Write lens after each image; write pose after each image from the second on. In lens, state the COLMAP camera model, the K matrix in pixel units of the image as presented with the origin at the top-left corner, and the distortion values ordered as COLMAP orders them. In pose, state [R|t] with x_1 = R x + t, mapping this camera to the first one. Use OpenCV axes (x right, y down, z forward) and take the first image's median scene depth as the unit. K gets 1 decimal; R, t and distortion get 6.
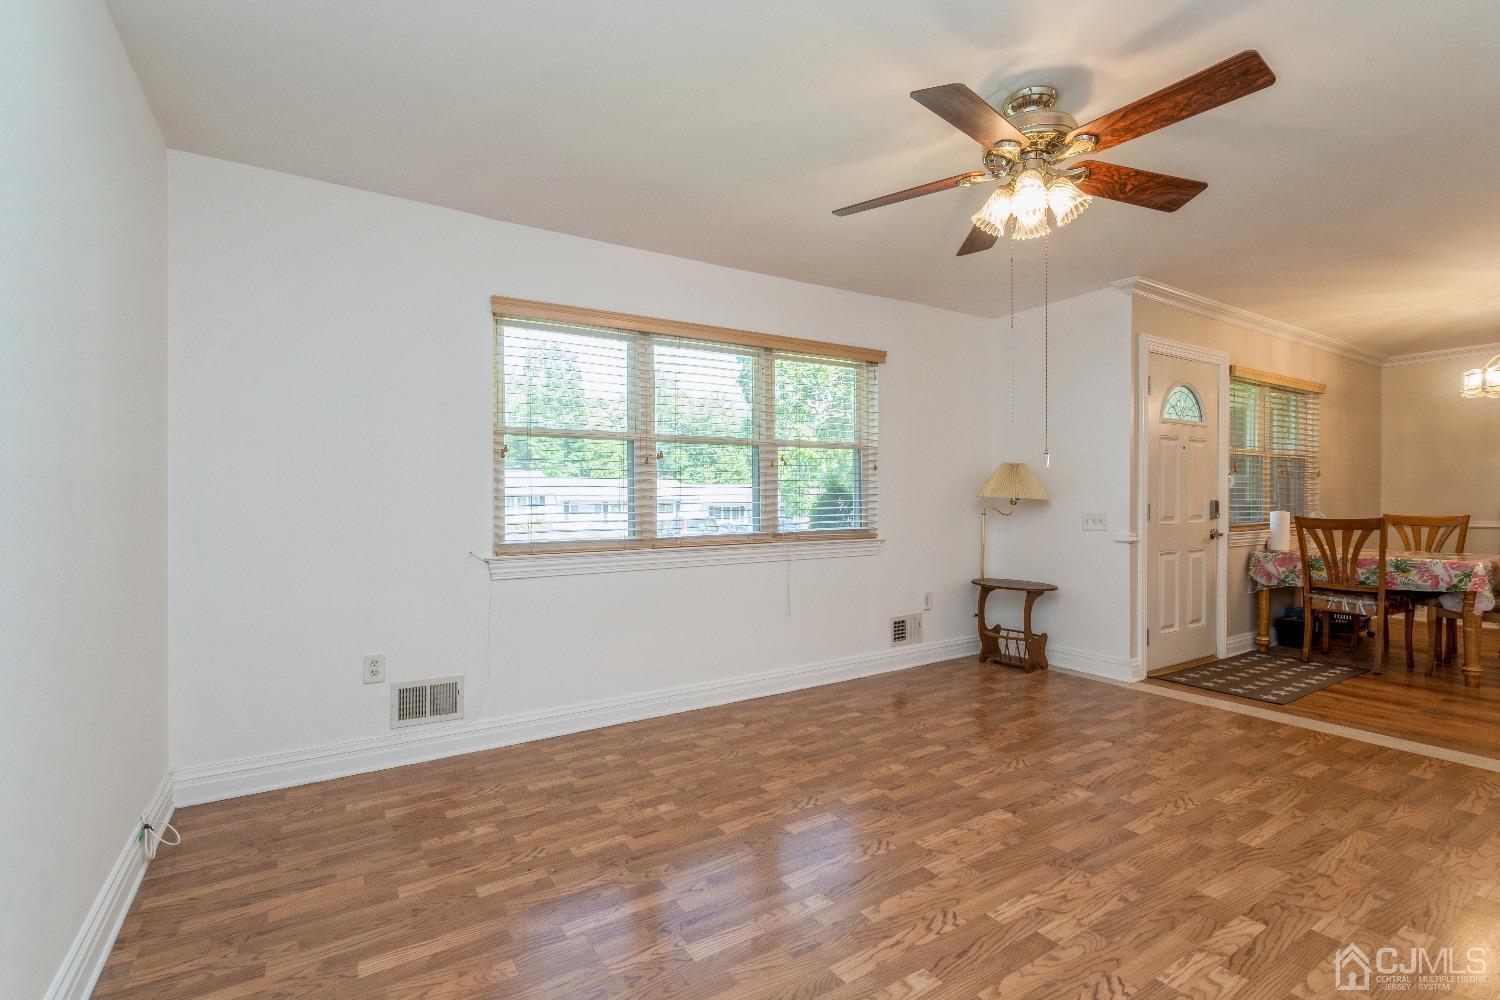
lens RADIAL K [[678.9, 0, 751.8], [0, 678.9, 507.5], [0, 0, 1]] dist [-0.004177, 0.001911]
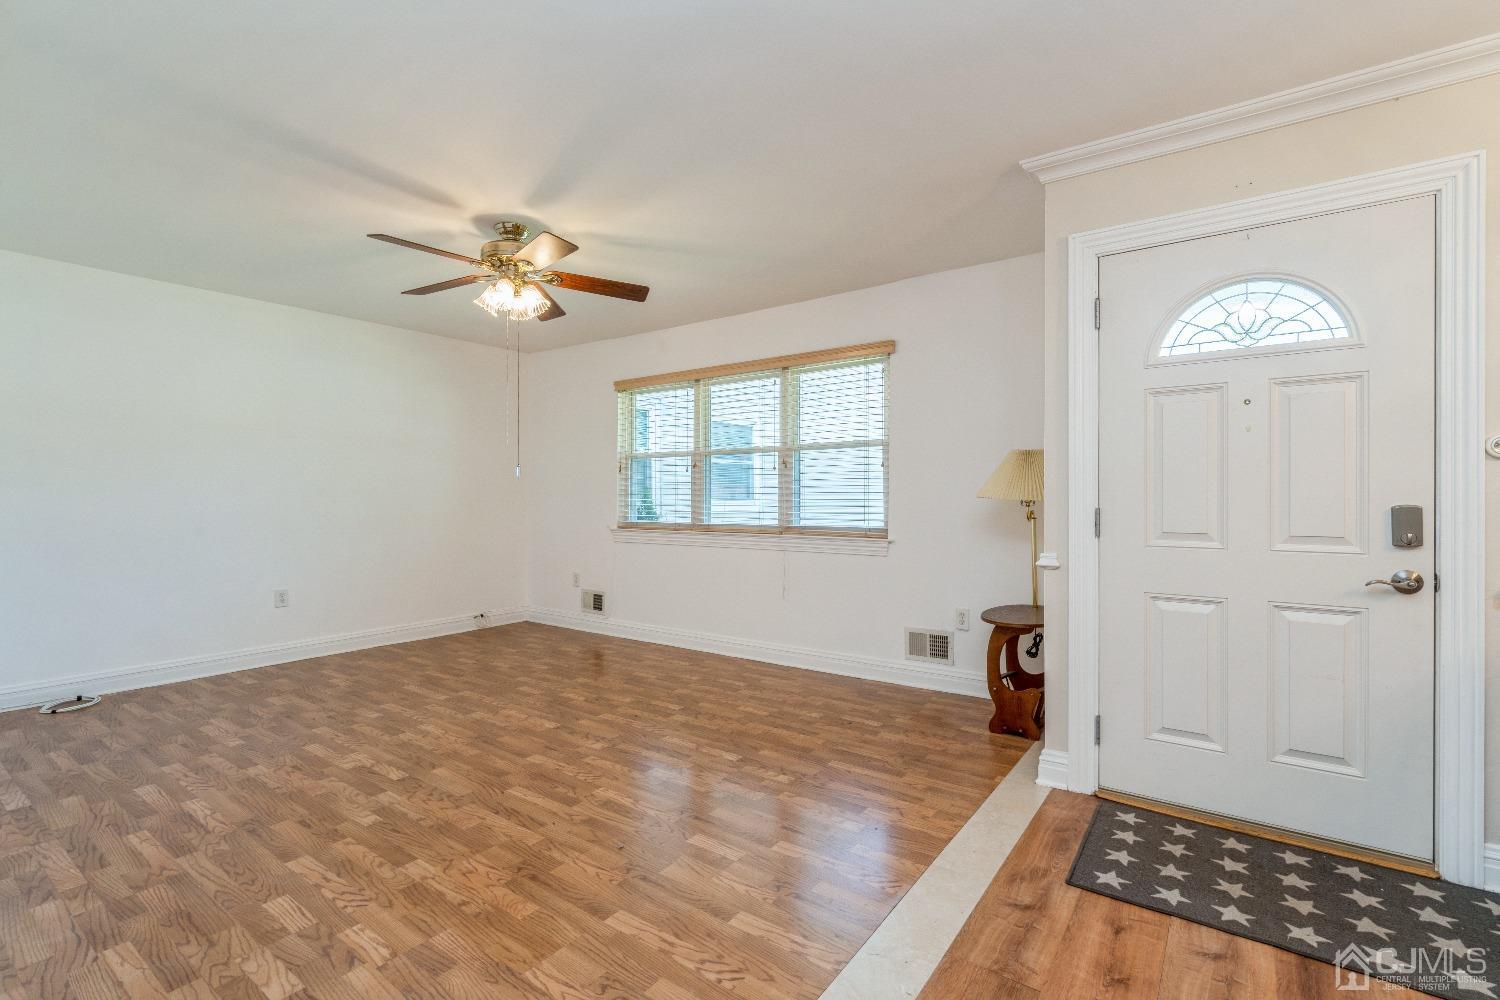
lens RADIAL K [[678.9, 0, 749.4], [0, 678.9, 498.4], [0, 0, 1]] dist [-0.004177, 0.001911]
pose [[0.373024, 0.008447, -0.927783, 1.509069], [-0.011588, 0.999923, 0.004444, -0.019942], [0.927749, 0.009093, 0.373094, 0.711312]]
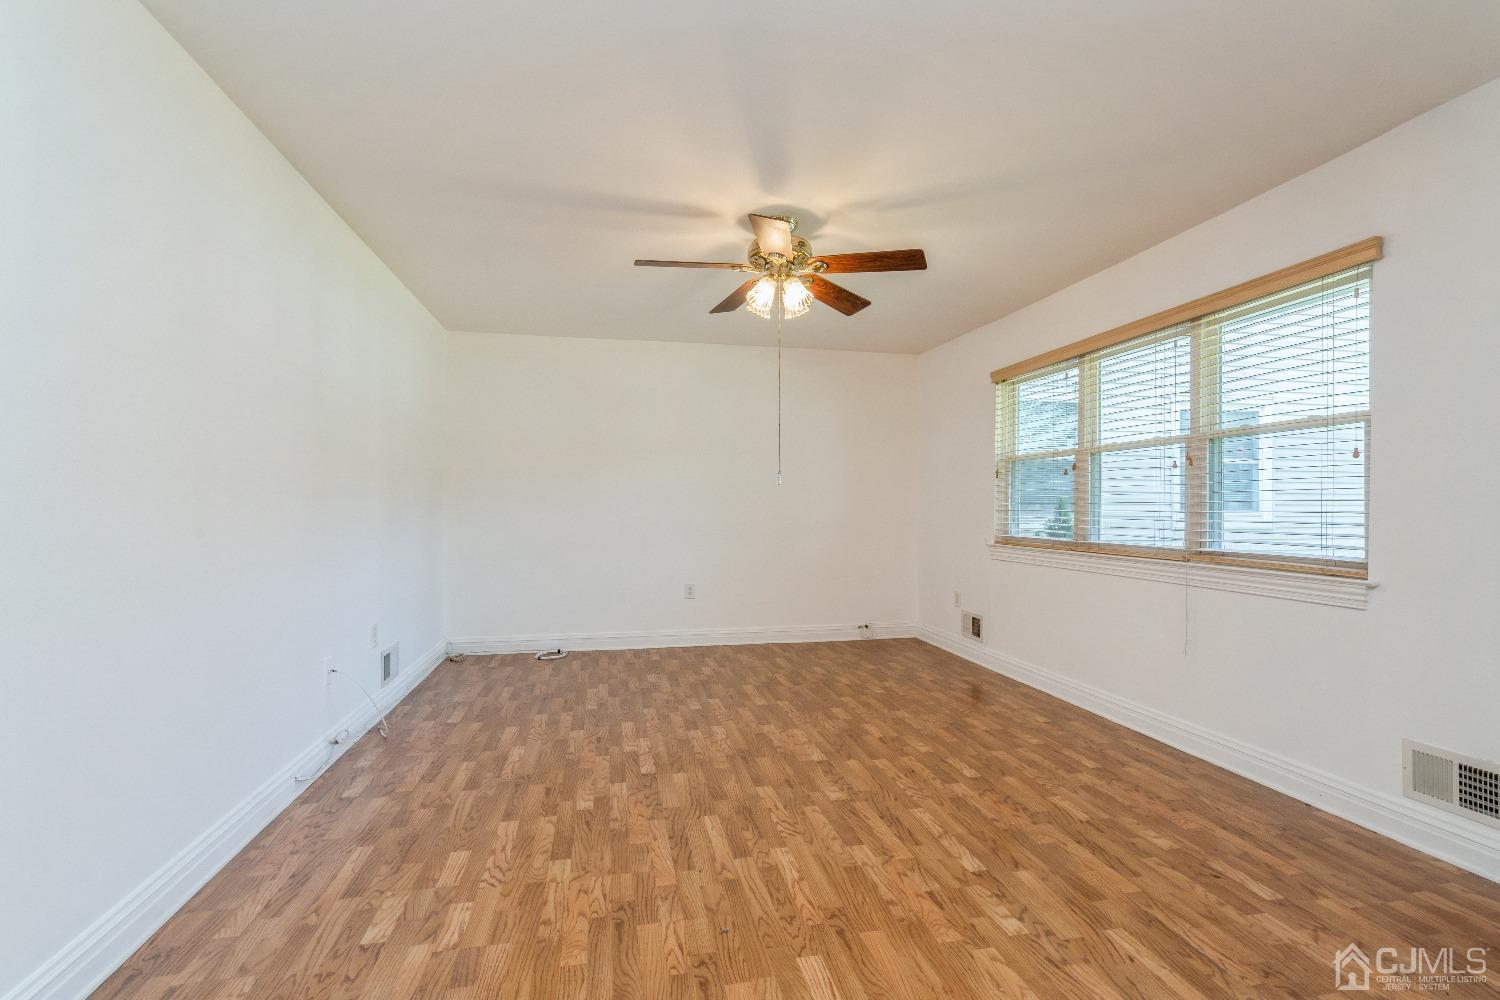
lens RADIAL K [[678.9, 0, 750.4], [0, 678.9, 504.8], [0, 0, 1]] dist [-0.004177, 0.001911]
pose [[-0.347012, 0.003350, -0.937855, 1.332401], [-0.011502, 0.999903, 0.007828, -0.022279], [0.937790, 0.013503, -0.346940, 1.096122]]
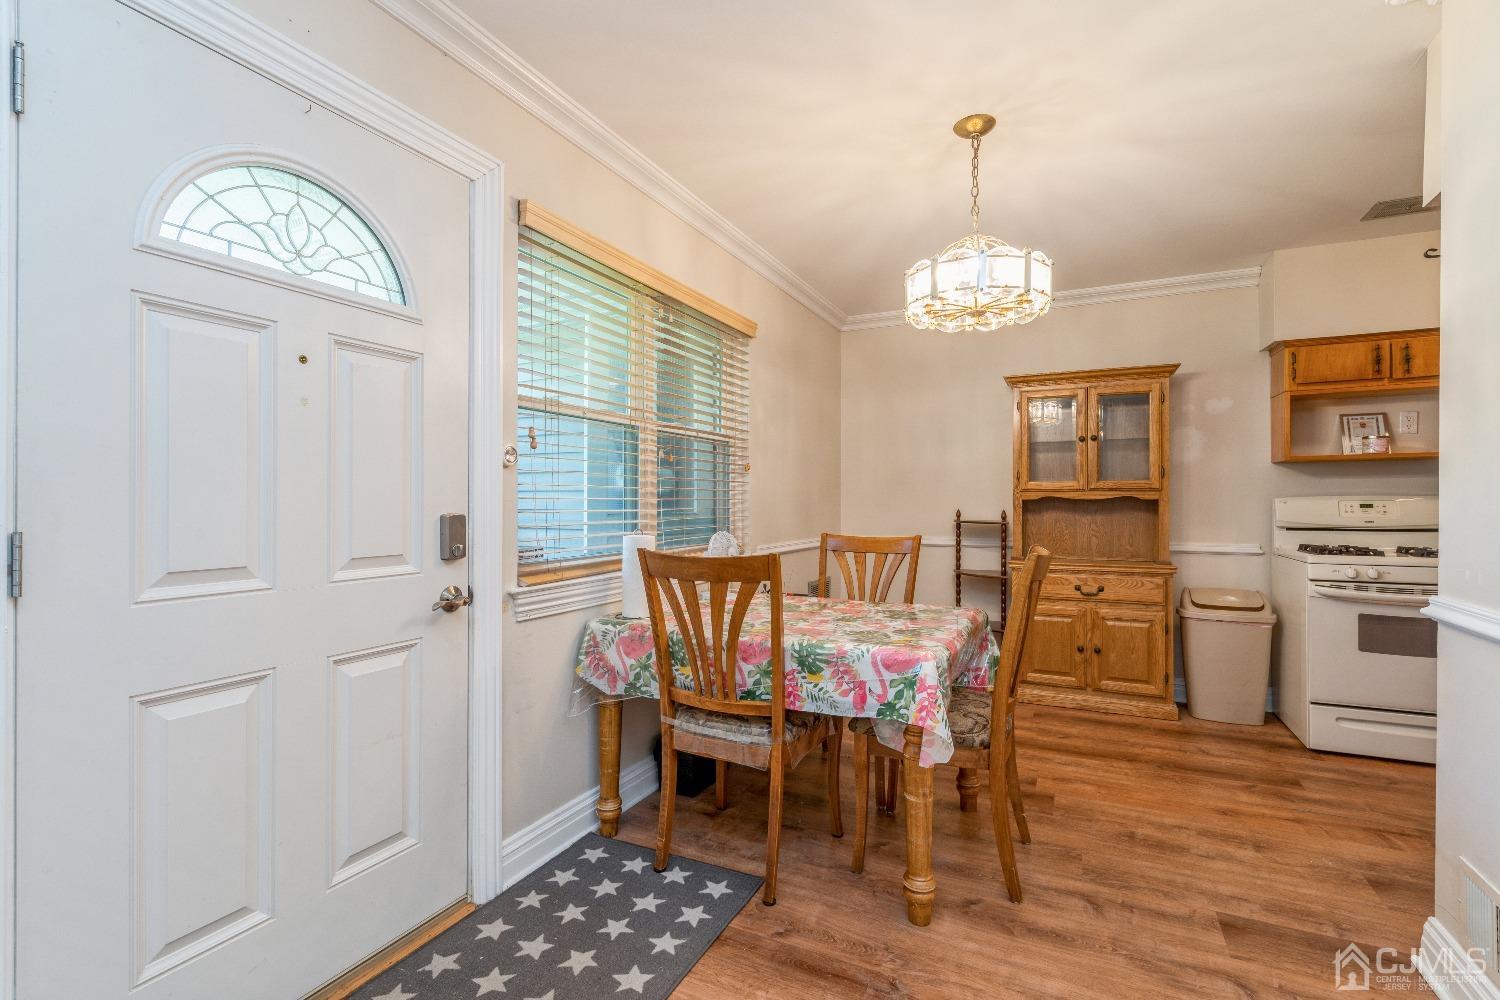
lens RADIAL K [[678.9, 0, 747.1], [0, 678.9, 501.5], [0, 0, 1]] dist [-0.004177, 0.001911]
pose [[0.854391, 0.005200, 0.519605, 1.010754], [0.002839, 0.999888, -0.014675, -0.018697], [-0.519623, 0.014013, 0.854281, 0.928236]]
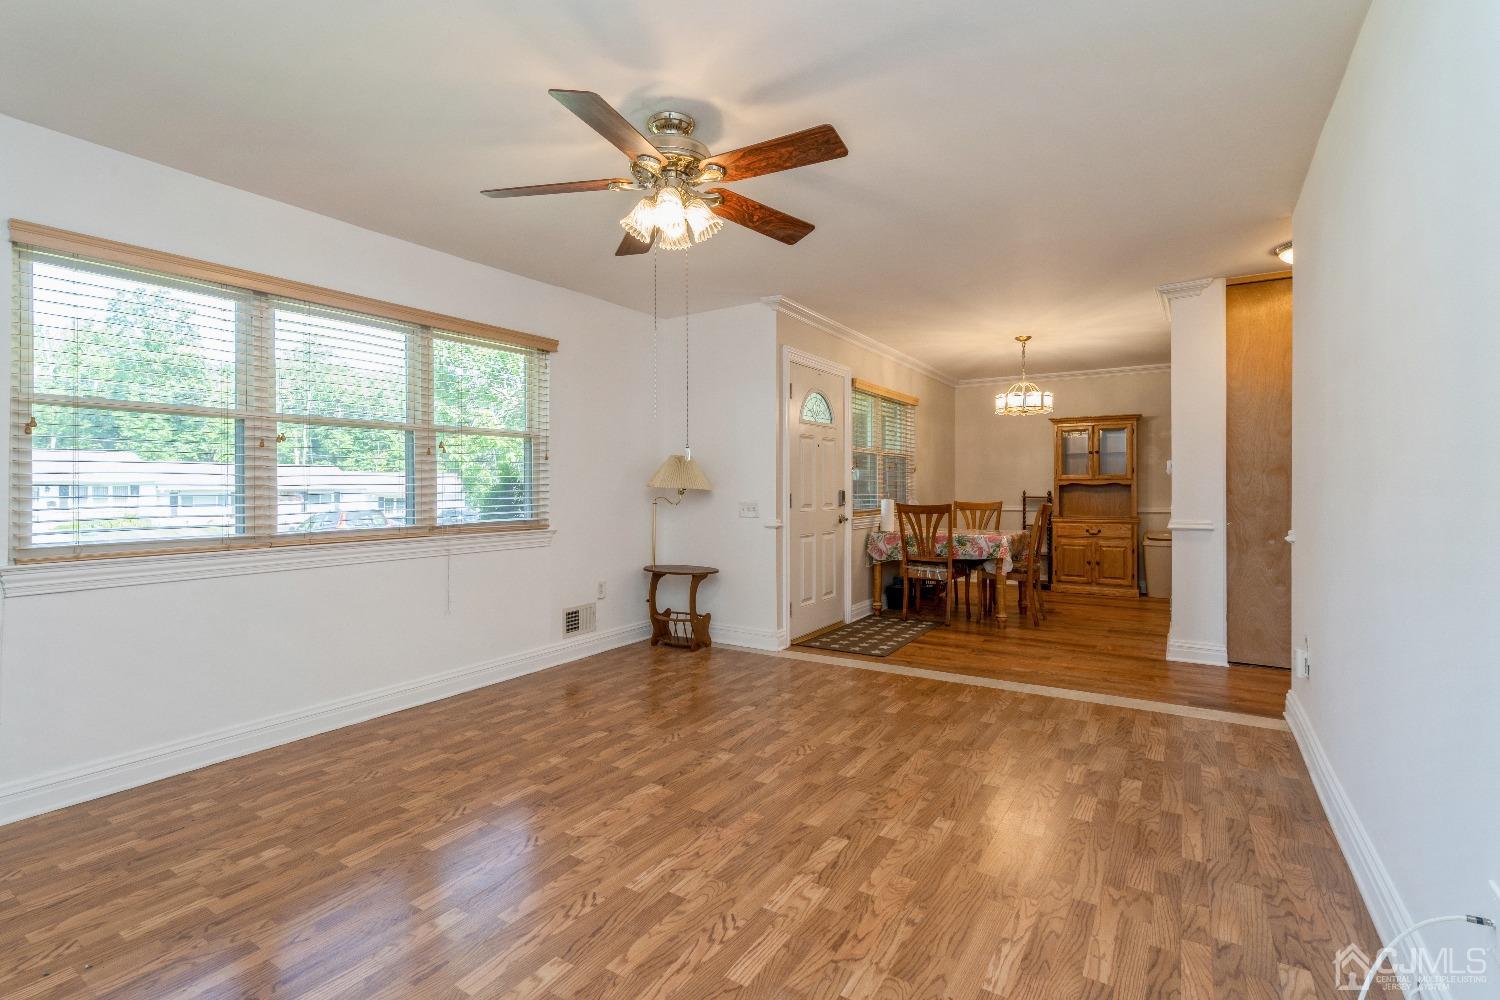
lens RADIAL K [[678.9, 0, 748.0], [0, 678.9, 488.1], [0, 0, 1]] dist [-0.004177, 0.001911]
pose [[0.907058, 0.001457, 0.421002, 0.049119], [0.004260, 0.999911, -0.012637, -0.000980], [-0.420983, 0.013256, 0.906972, -0.023609]]
